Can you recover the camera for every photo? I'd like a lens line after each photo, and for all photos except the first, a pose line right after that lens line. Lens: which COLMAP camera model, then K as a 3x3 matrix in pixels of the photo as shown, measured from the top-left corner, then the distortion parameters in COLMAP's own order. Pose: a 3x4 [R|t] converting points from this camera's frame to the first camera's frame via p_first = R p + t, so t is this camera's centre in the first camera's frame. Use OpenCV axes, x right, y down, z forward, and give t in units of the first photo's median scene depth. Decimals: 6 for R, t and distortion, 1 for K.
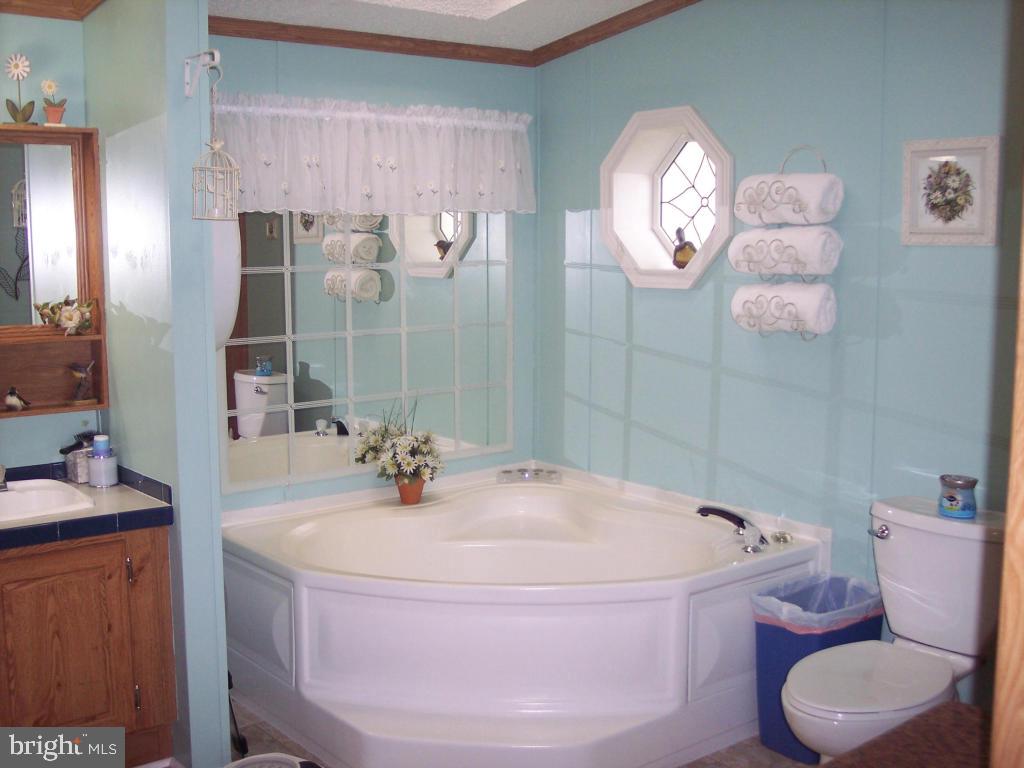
lens RADIAL K [[1174.7, 0, 519.4], [0, 1174.7, 384.6], [0, 0, 1]] dist [-0.165032, 0.279007]
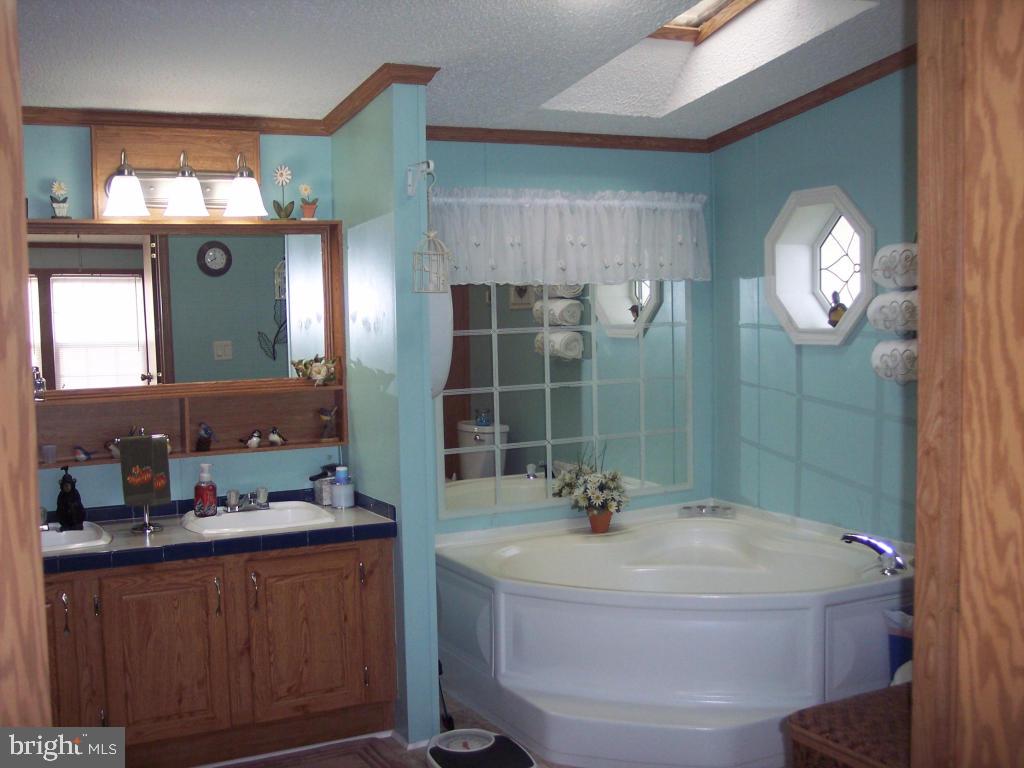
lens RADIAL K [[1174.7, 0, 519.4], [0, 1174.7, 384.6], [0, 0, 1]] dist [-0.165032, 0.279007]
pose [[0.980242, -0.004406, -0.197752, 0.063688], [-0.006054, 0.998615, -0.052257, 0.018059], [0.197709, 0.052421, 0.978858, -0.169757]]
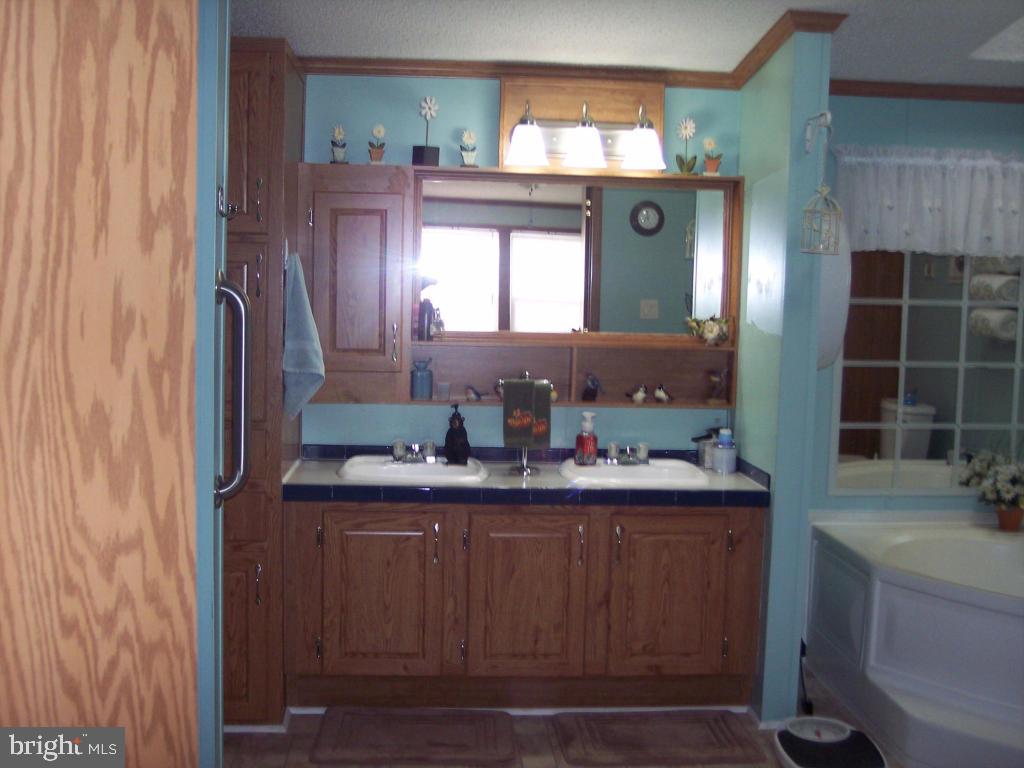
lens RADIAL K [[1174.7, 0, 519.4], [0, 1174.7, 384.6], [0, 0, 1]] dist [-0.165032, 0.279007]
pose [[0.825332, 0.076276, -0.559472, 0.121347], [-0.097282, 0.995226, -0.007826, 0.024130], [0.556204, 0.060886, 0.828812, -0.116683]]
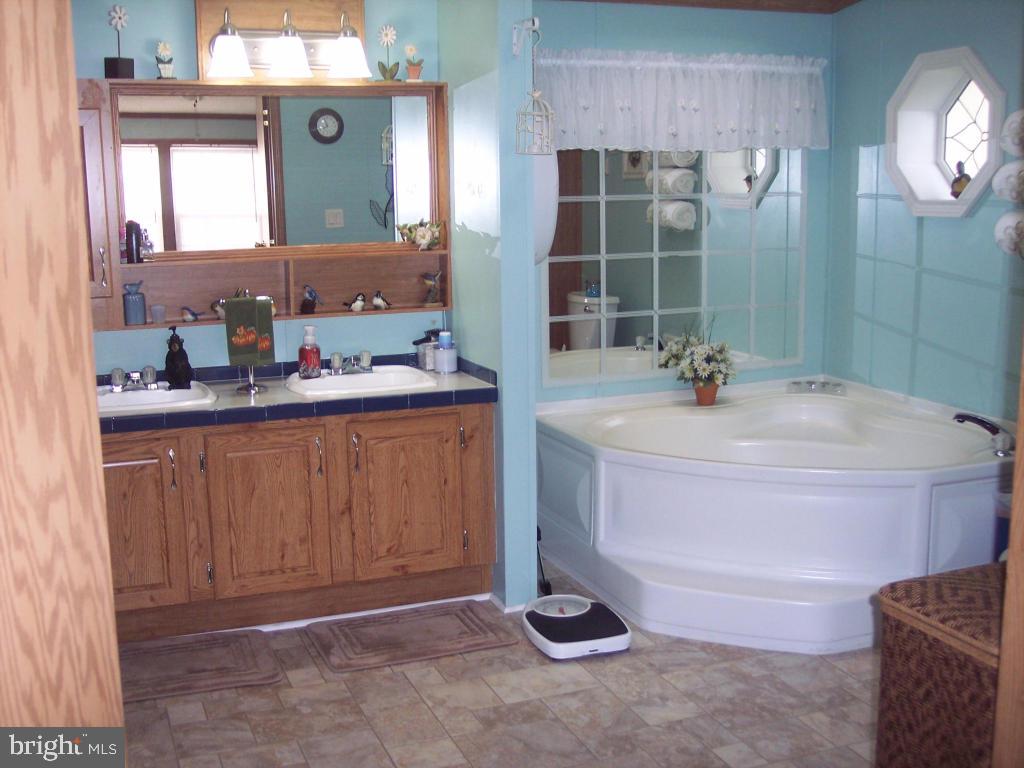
lens RADIAL K [[1174.7, 0, 519.4], [0, 1174.7, 384.6], [0, 0, 1]] dist [-0.165032, 0.279007]
pose [[0.955019, 0.040156, -0.293814, 0.074055], [-0.025593, 0.998253, 0.053245, 0.027836], [0.295439, -0.043330, 0.954379, -0.154209]]
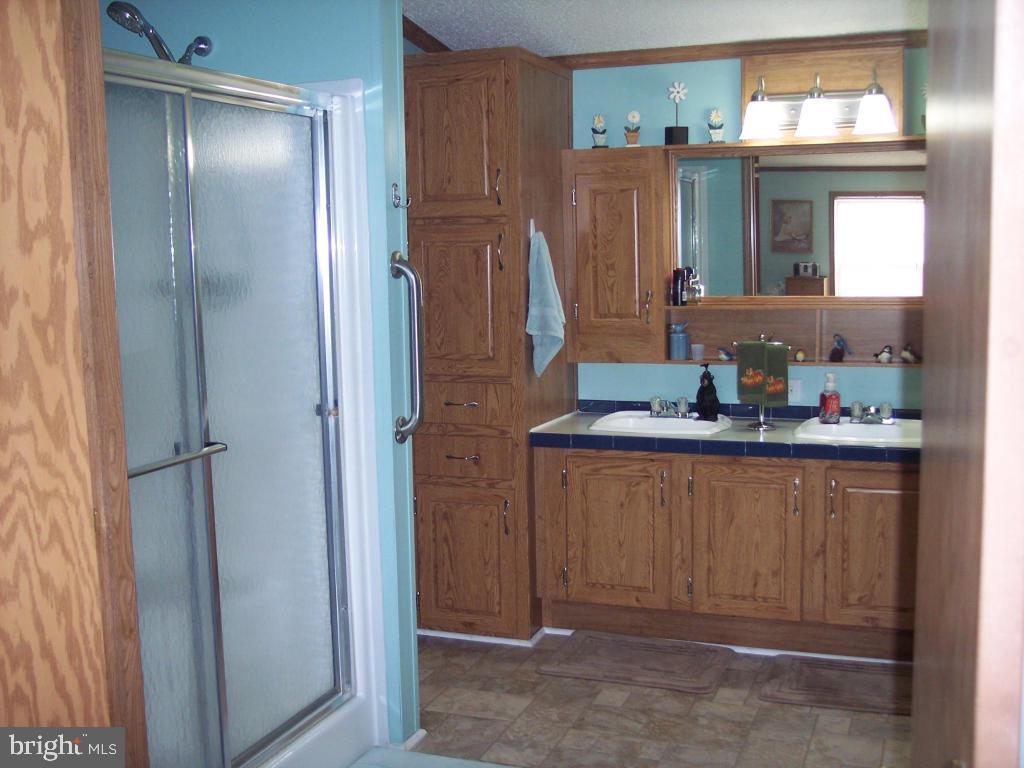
lens RADIAL K [[1174.7, 0, 519.4], [0, 1174.7, 384.6], [0, 0, 1]] dist [-0.165032, 0.279007]
pose [[0.509149, 0.095300, -0.855386, 0.368815], [-0.087595, 0.994428, 0.058653, 0.008000], [0.856209, 0.045064, 0.514660, -0.011893]]
